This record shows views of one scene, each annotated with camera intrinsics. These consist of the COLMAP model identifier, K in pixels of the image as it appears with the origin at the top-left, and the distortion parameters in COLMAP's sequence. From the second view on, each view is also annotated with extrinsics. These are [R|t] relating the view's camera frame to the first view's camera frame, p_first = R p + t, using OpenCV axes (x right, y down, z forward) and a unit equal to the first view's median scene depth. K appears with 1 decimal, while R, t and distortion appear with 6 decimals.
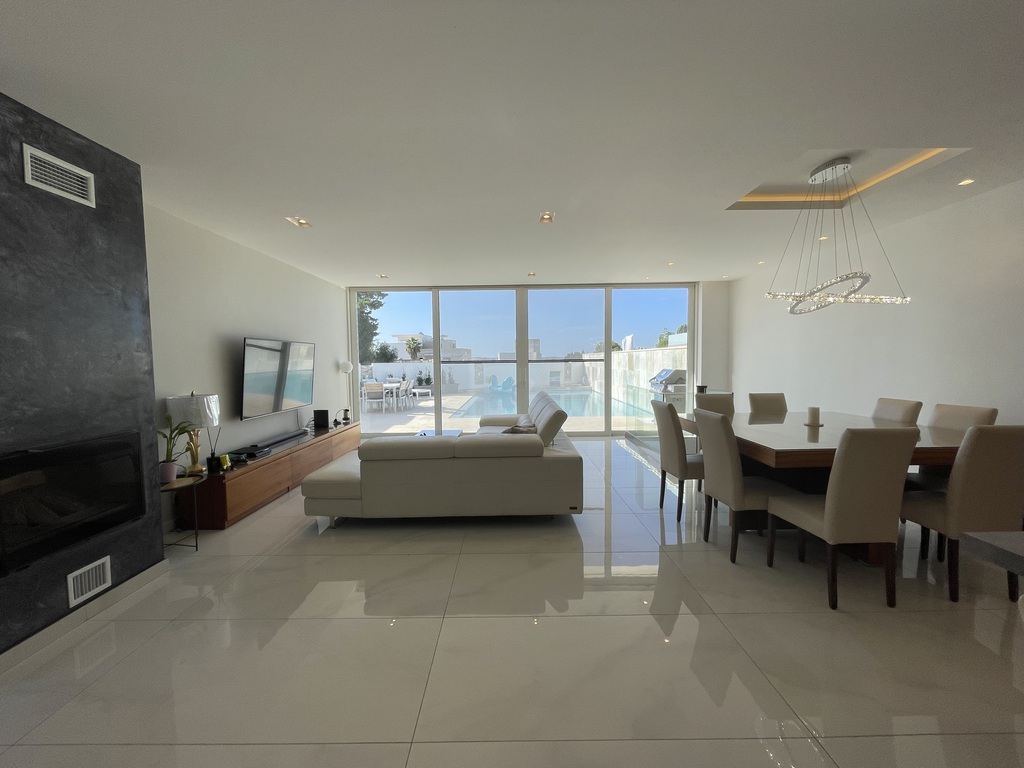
lens RADIAL K [[413.4, 0, 512.0], [0, 413.4, 384.0], [0, 0, 1]] dist [-0.000829, -0.000525]
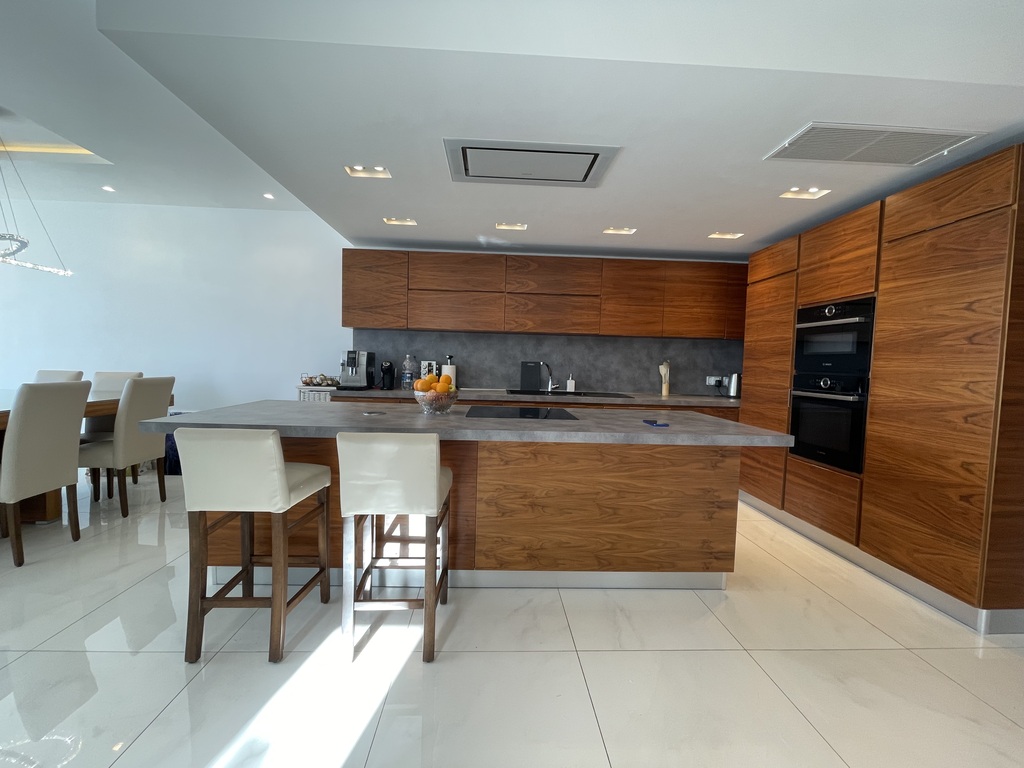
lens RADIAL K [[413.4, 0, 512.0], [0, 413.4, 384.0], [0, 0, 1]] dist [-0.000829, -0.000525]
pose [[-0.046401, -0.039170, 0.998155, -0.234734], [0.026819, 0.998822, 0.040443, 0.083832], [-0.998563, 0.028647, -0.045296, -0.146691]]
